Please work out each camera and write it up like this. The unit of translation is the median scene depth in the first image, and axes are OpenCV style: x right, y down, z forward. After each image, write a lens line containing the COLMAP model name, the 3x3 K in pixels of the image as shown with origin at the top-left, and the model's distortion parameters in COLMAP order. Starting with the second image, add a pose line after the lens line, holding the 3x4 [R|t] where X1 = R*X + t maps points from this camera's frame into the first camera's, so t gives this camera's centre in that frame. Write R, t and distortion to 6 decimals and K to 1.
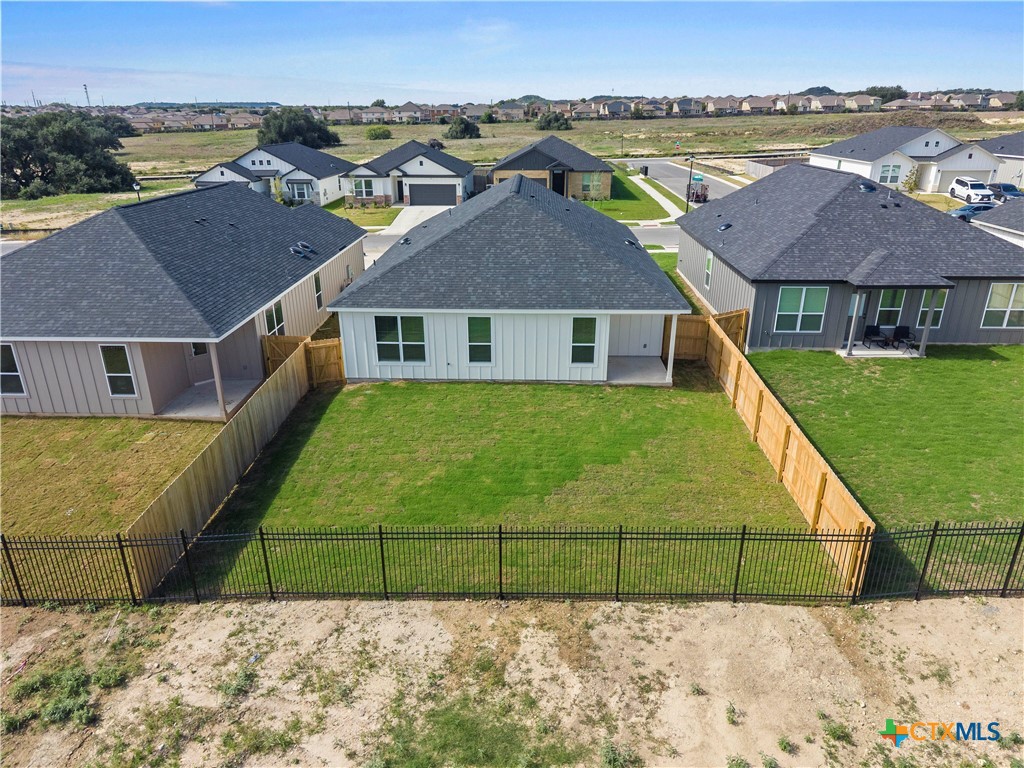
lens RADIAL K [[690.0, 0, 512.4], [0, 690.0, 386.5], [0, 0, 1]] dist [0.021766, -0.020869]
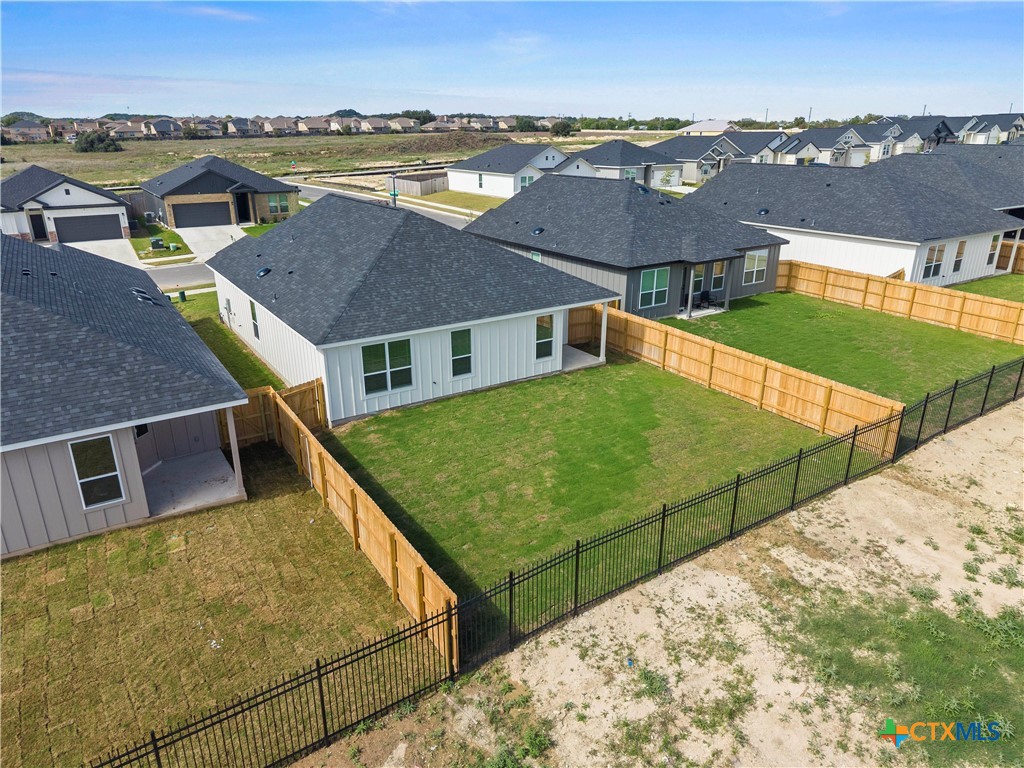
lens RADIAL K [[690.0, 0, 514.1], [0, 690.0, 383.1], [0, 0, 1]] dist [0.021766, -0.020869]
pose [[0.815022, -0.197238, 0.544827, -0.539978], [0.213416, 0.976362, 0.034208, -0.041769], [-0.538695, 0.088394, 0.837851, 0.114622]]
